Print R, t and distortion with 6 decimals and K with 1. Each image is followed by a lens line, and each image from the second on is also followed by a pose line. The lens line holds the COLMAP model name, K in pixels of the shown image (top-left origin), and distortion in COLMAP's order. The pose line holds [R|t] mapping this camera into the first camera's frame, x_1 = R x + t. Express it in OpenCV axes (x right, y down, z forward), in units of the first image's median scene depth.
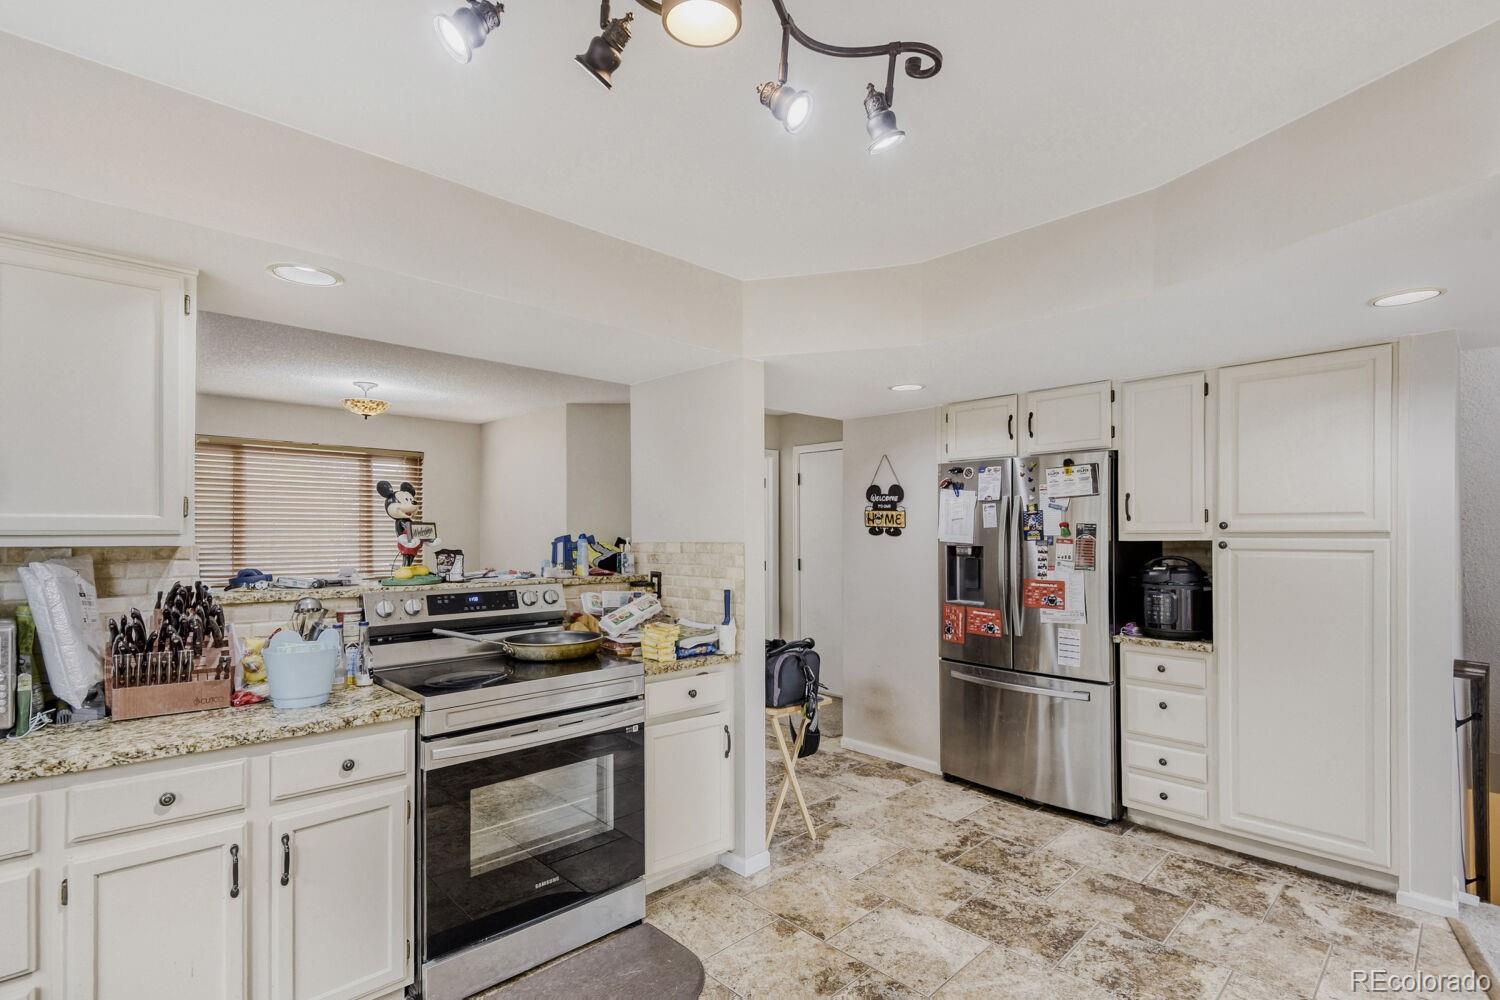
lens RADIAL K [[706.5, 0, 745.2], [0, 706.5, 522.3], [0, 0, 1]] dist [0.010801, -0.020892]
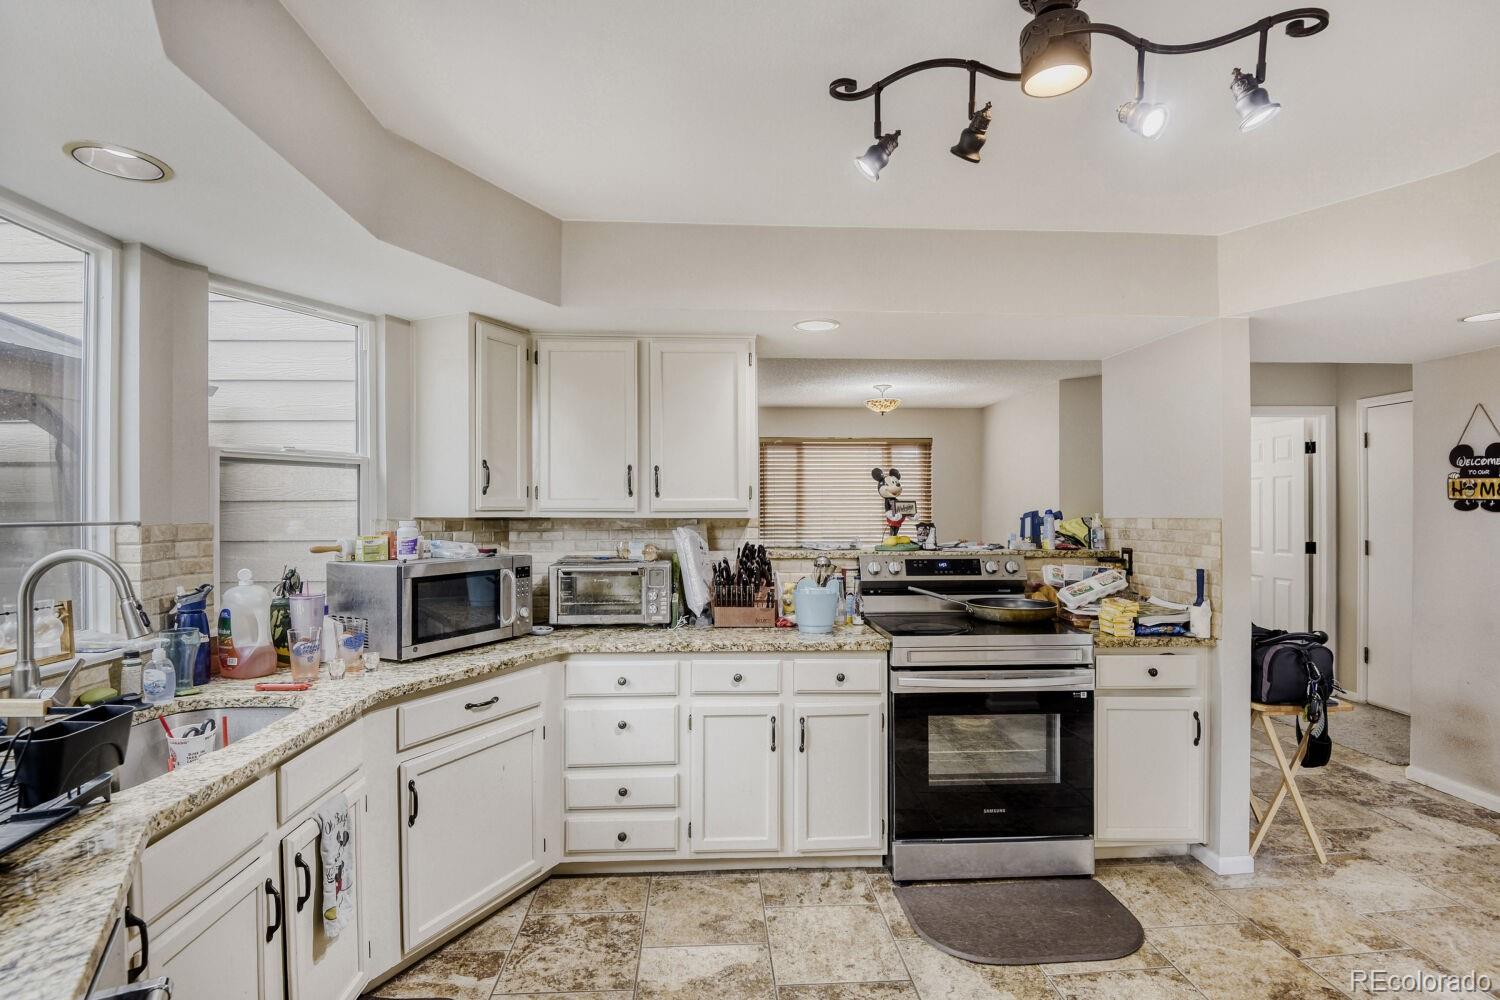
lens RADIAL K [[706.5, 0, 751.1], [0, 706.5, 501.7], [0, 0, 1]] dist [0.010801, -0.020892]
pose [[0.756676, -0.009396, -0.653723, 0.172349], [0.012661, 0.999920, 0.000282, -0.002463], [0.653668, -0.008490, 0.756734, -0.129134]]
